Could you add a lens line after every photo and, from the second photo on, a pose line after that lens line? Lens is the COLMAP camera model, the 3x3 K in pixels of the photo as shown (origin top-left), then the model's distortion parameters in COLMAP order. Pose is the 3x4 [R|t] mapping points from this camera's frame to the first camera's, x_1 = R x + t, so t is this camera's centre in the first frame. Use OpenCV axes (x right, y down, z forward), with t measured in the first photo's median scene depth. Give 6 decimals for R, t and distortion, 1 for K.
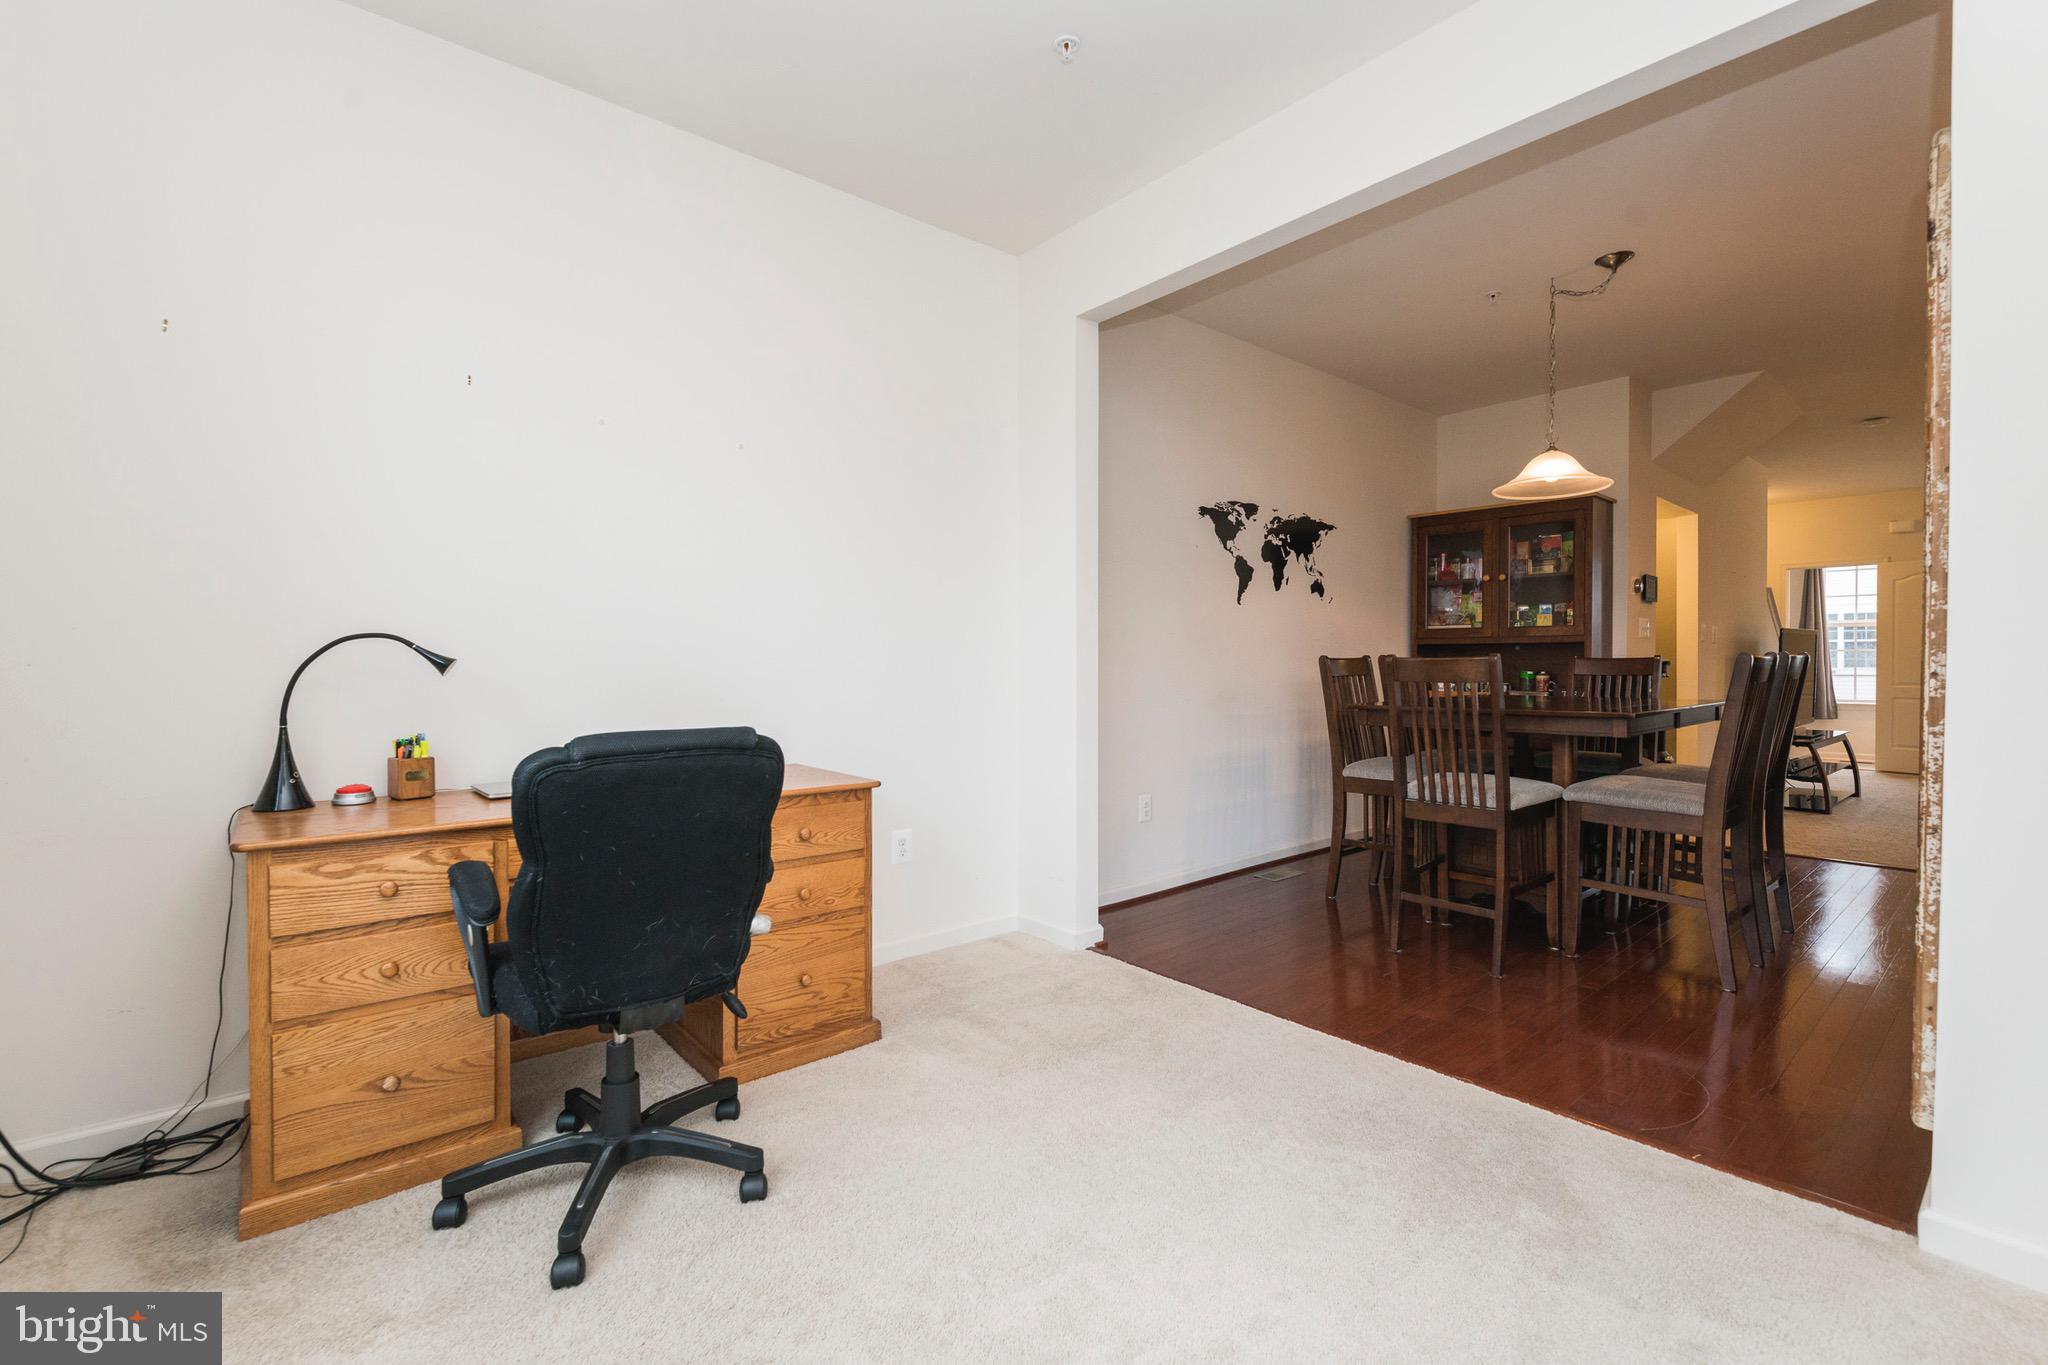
lens RADIAL K [[879.7, 0, 1031.4], [0, 879.7, 667.0], [0, 0, 1]] dist [0.001538, -0.000185]
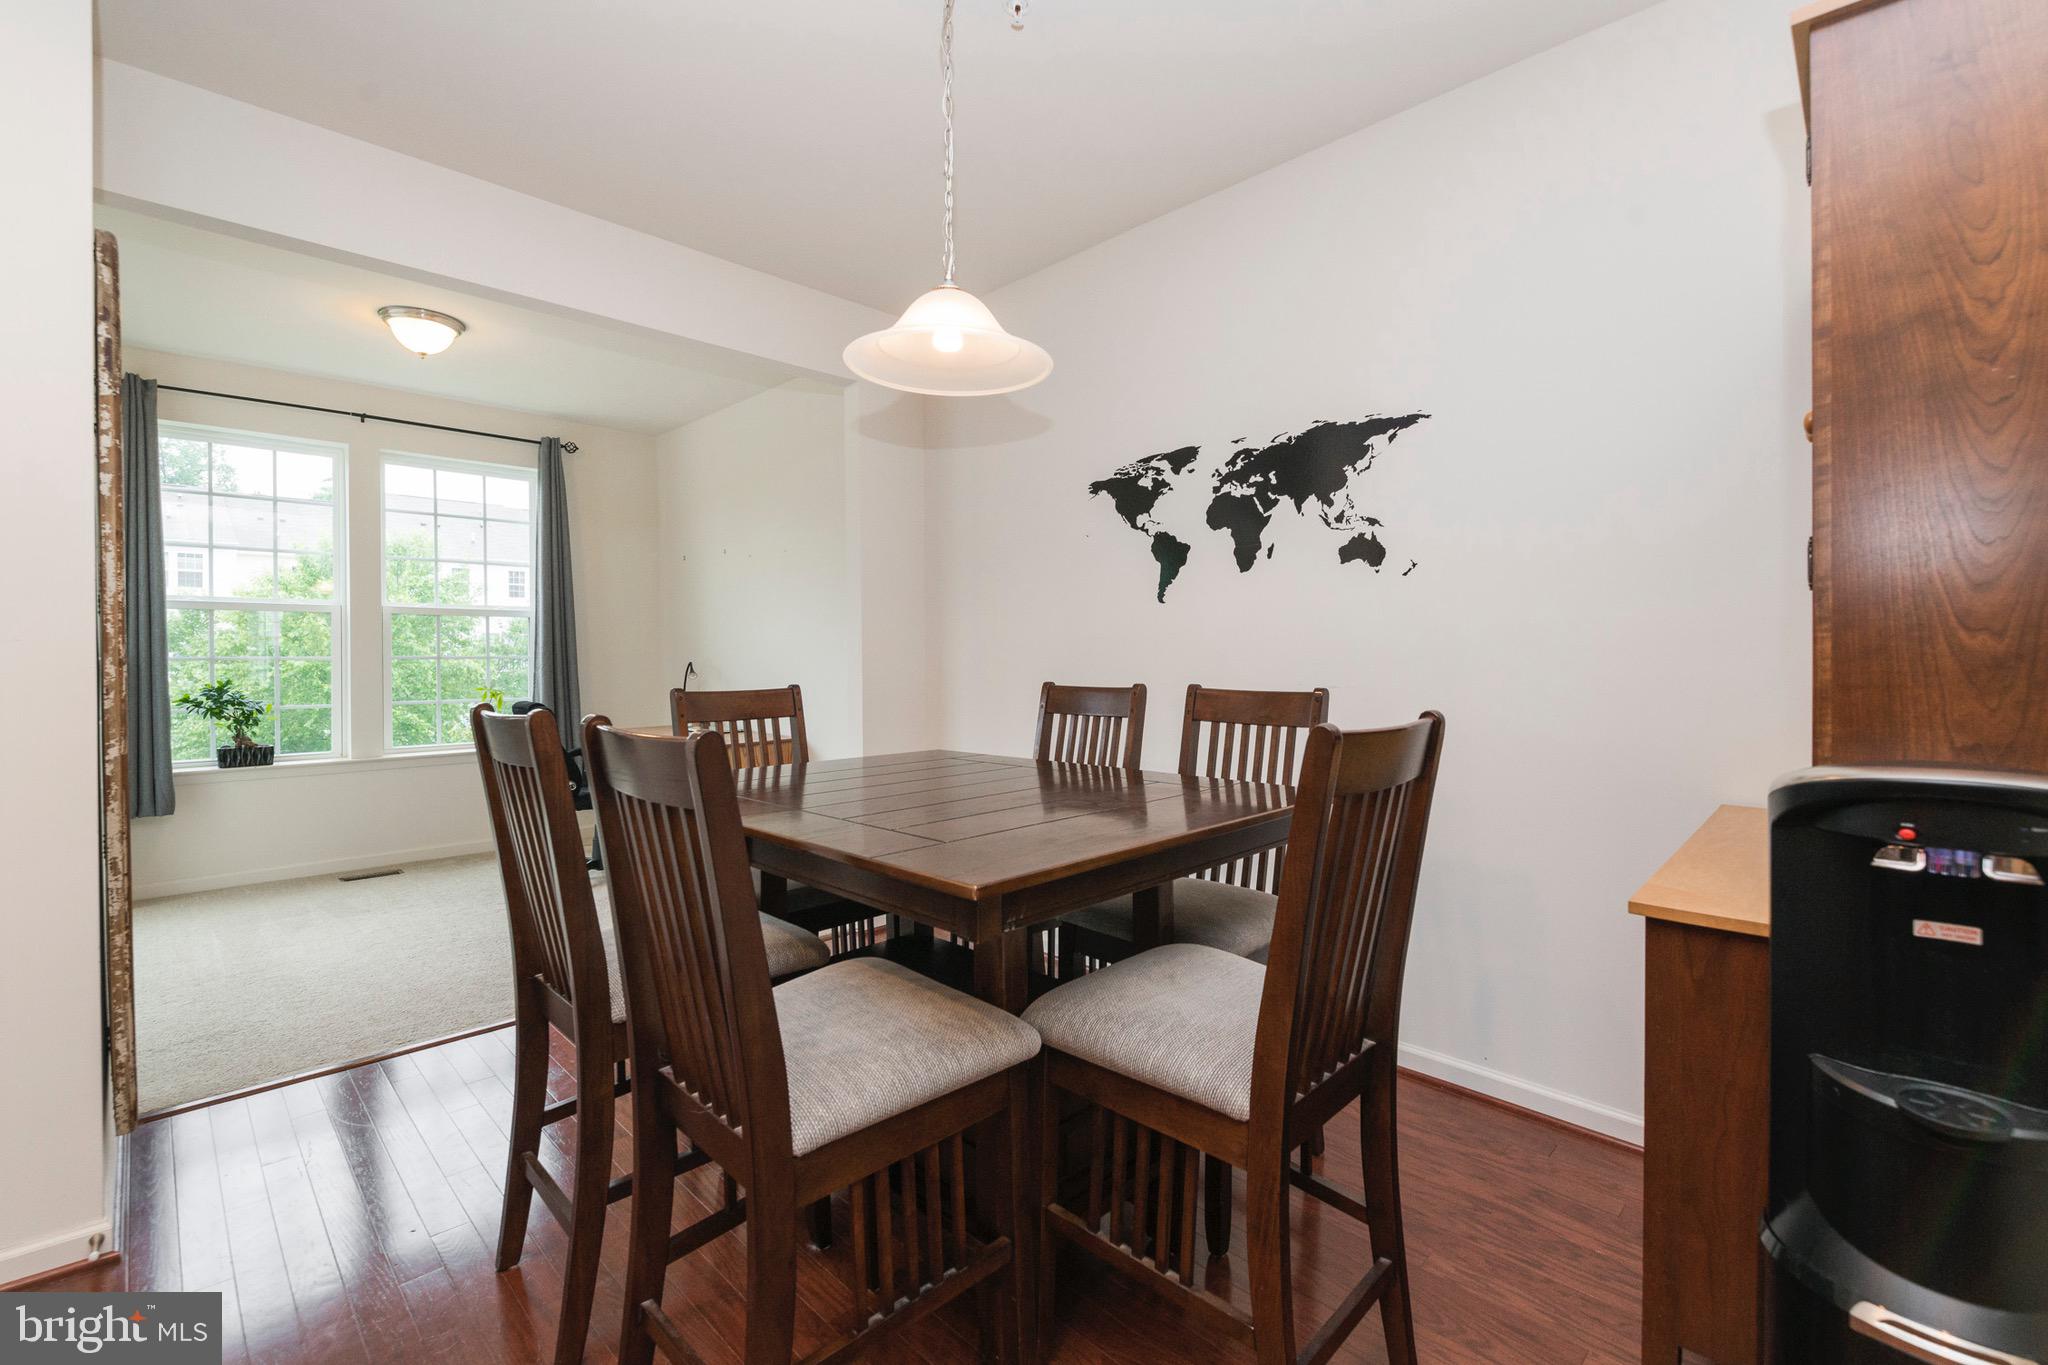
lens RADIAL K [[879.7, 0, 1031.4], [0, 879.7, 667.0], [0, 0, 1]] dist [0.001538, -0.000185]
pose [[0.072163, 0.015358, -0.997275, 0.890408], [-0.007367, 0.999862, 0.014864, -0.029620], [0.997366, 0.006274, 0.072266, 0.826018]]
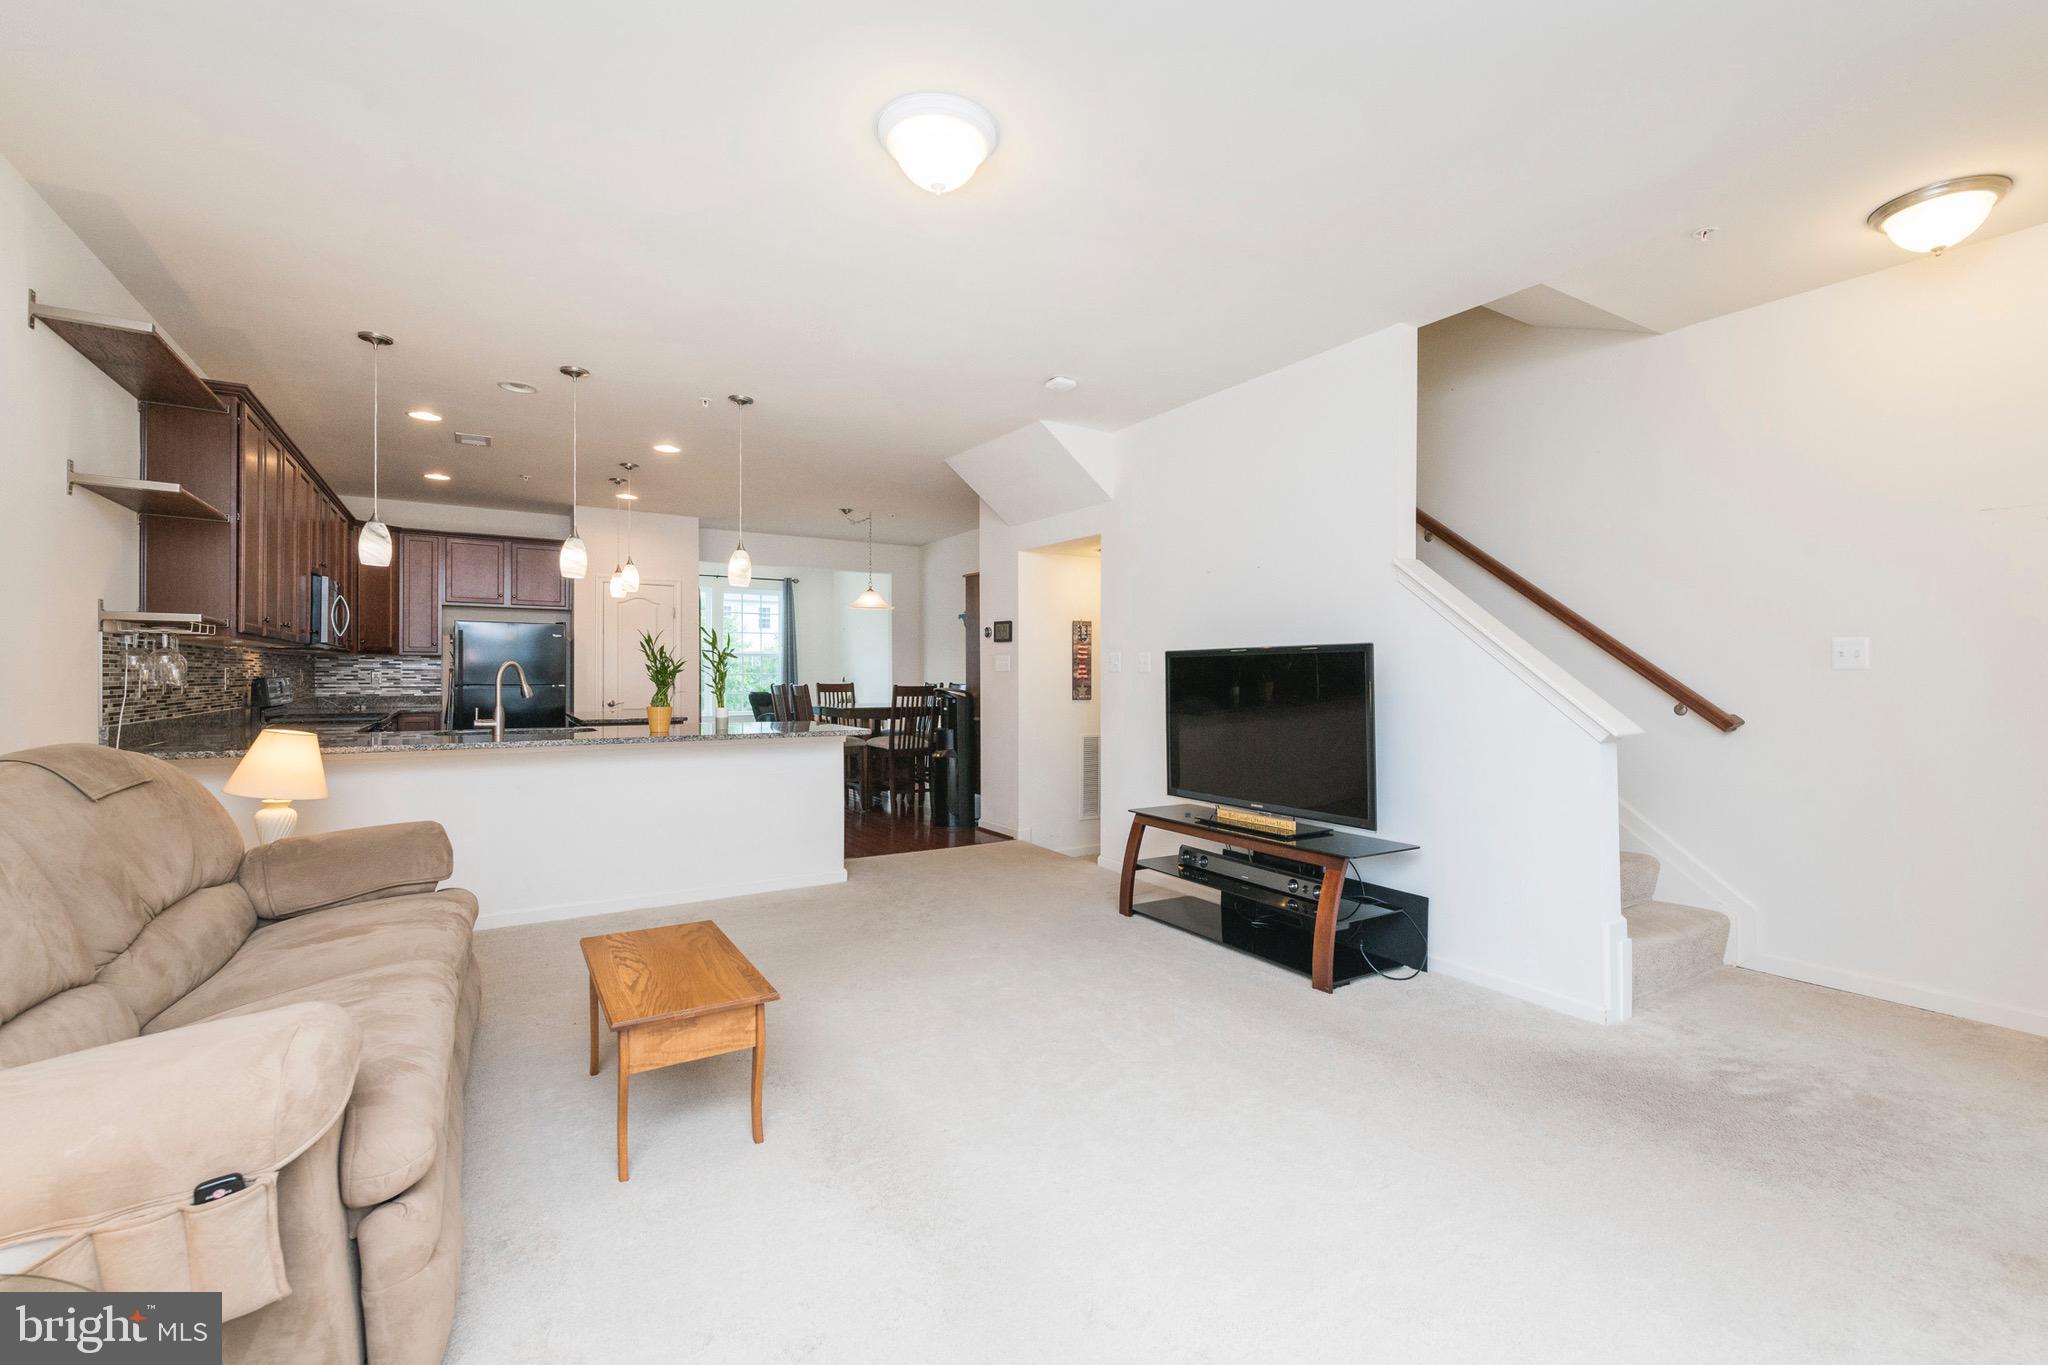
lens RADIAL K [[861.5, 0, 1020.9], [0, 861.5, 667.8], [0, 0, 1]] dist [0.001143, -0.000166]
pose [[-0.153162, -0.005101, -0.988188, 2.200898], [-0.013459, 0.999905, -0.003076, -0.040441], [0.988109, 0.012829, -0.153216, 1.405802]]
